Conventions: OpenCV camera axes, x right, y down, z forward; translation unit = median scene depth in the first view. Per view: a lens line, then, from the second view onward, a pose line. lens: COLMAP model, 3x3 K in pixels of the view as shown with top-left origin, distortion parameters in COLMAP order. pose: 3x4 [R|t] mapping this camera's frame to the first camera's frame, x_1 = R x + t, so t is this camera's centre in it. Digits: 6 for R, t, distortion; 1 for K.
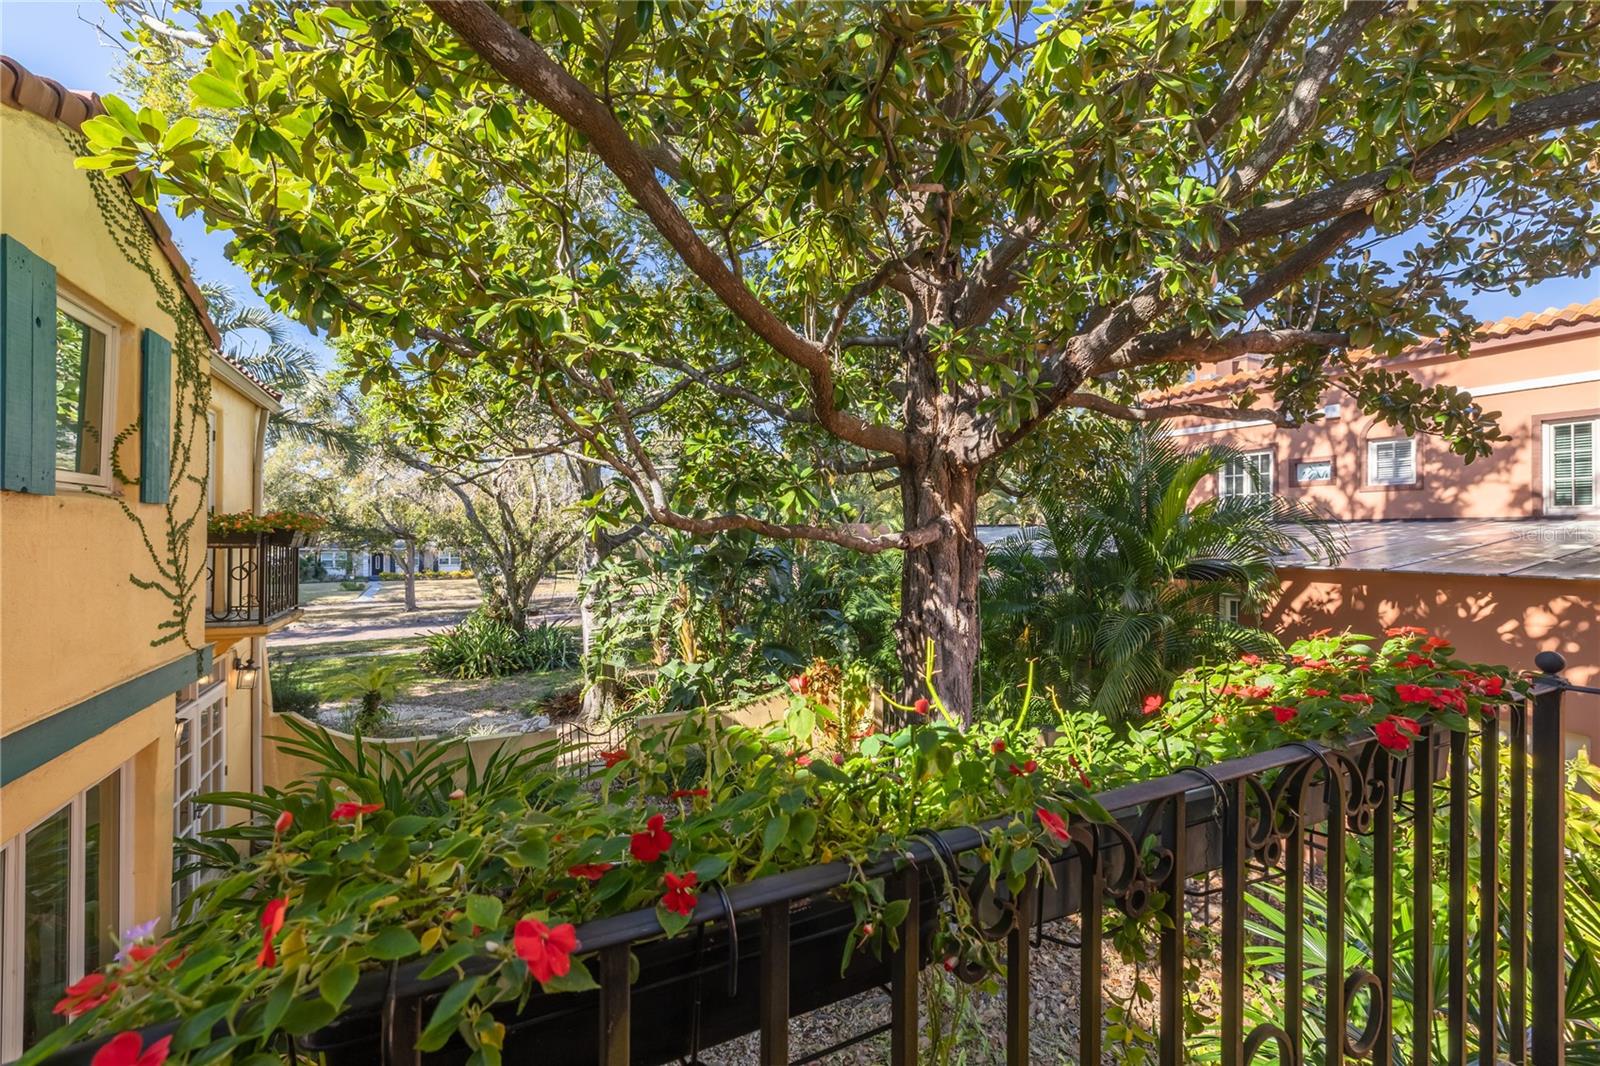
lens RADIAL K [[667.5, 0, 786.9], [0, 667.5, 530.3], [0, 0, 1]] dist [-0.000623, 0.000015]
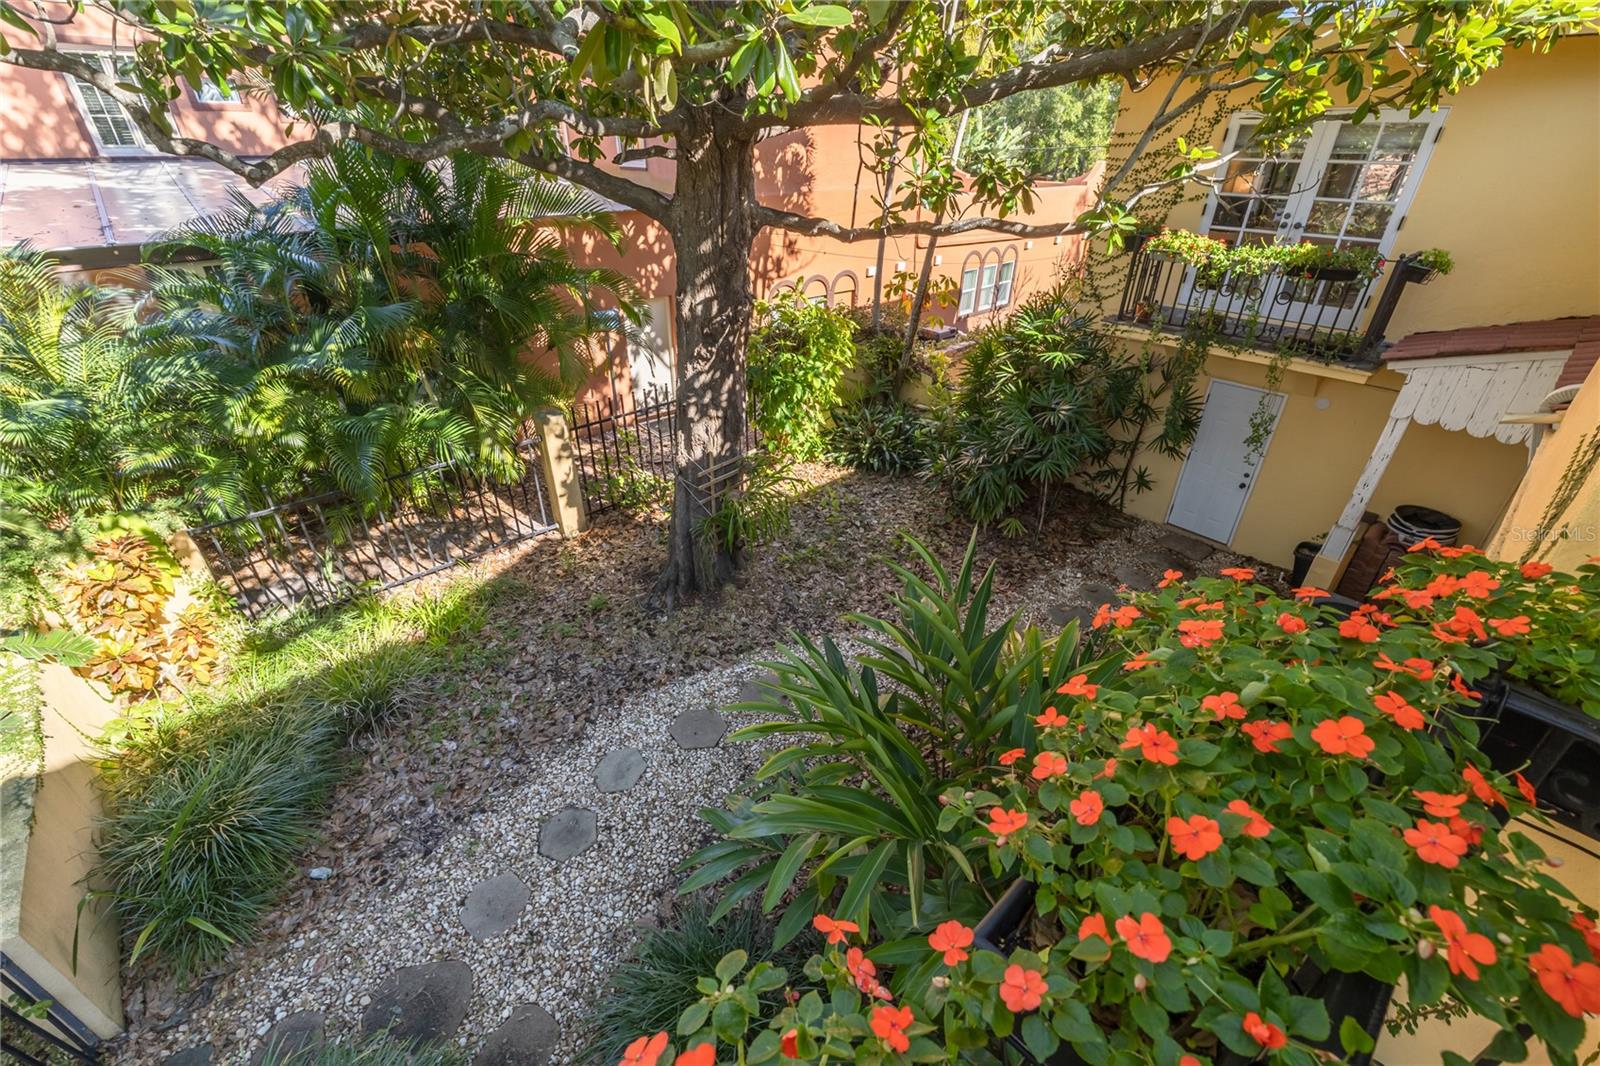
lens RADIAL K [[667.5, 0, 799.5], [0, 667.5, 524.4], [0, 0, 1]] dist [-0.000623, 0.000015]
pose [[-0.276799, -0.490021, 0.826597, -0.165303], [-0.014567, 0.862248, 0.506277, -0.020433], [-0.960817, 0.128096, -0.245807, 0.228608]]
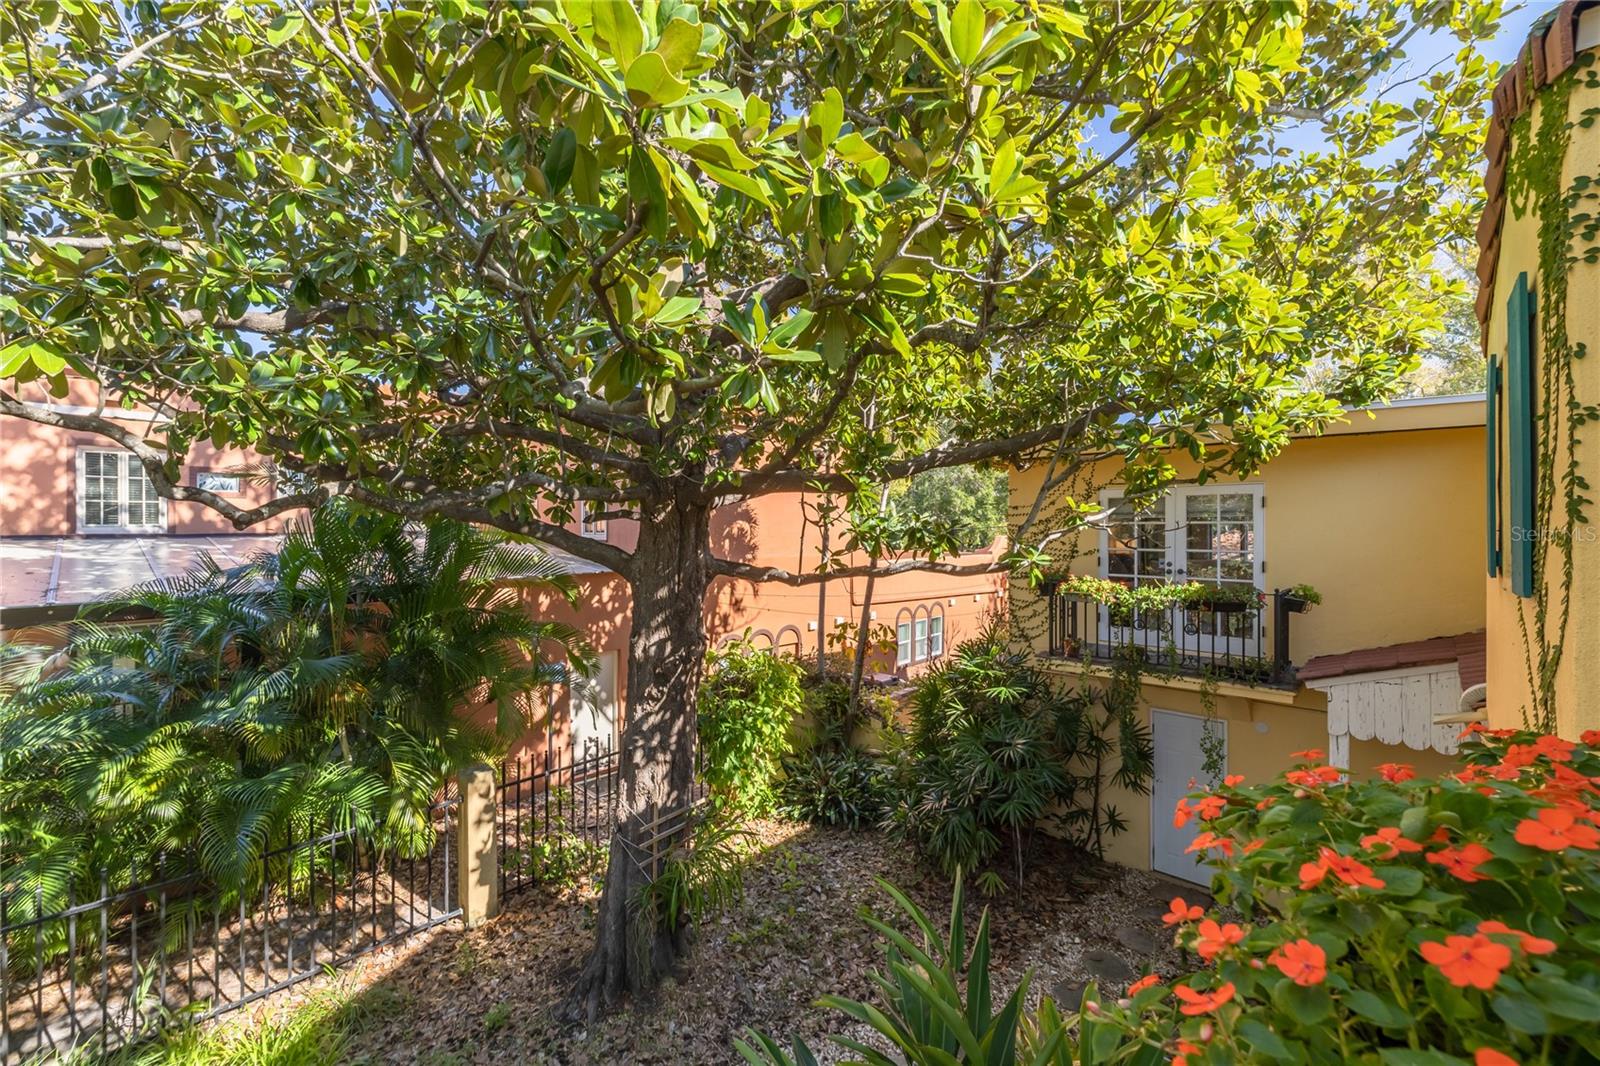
lens RADIAL K [[667.5, 0, 797.3], [0, 667.5, 531.8], [0, 0, 1]] dist [-0.000623, 0.000015]
pose [[-0.361230, -0.008129, 0.932441, -0.164916], [-0.005424, 0.999963, 0.006616, -0.010981], [-0.932461, -0.002667, -0.361261, 0.232866]]
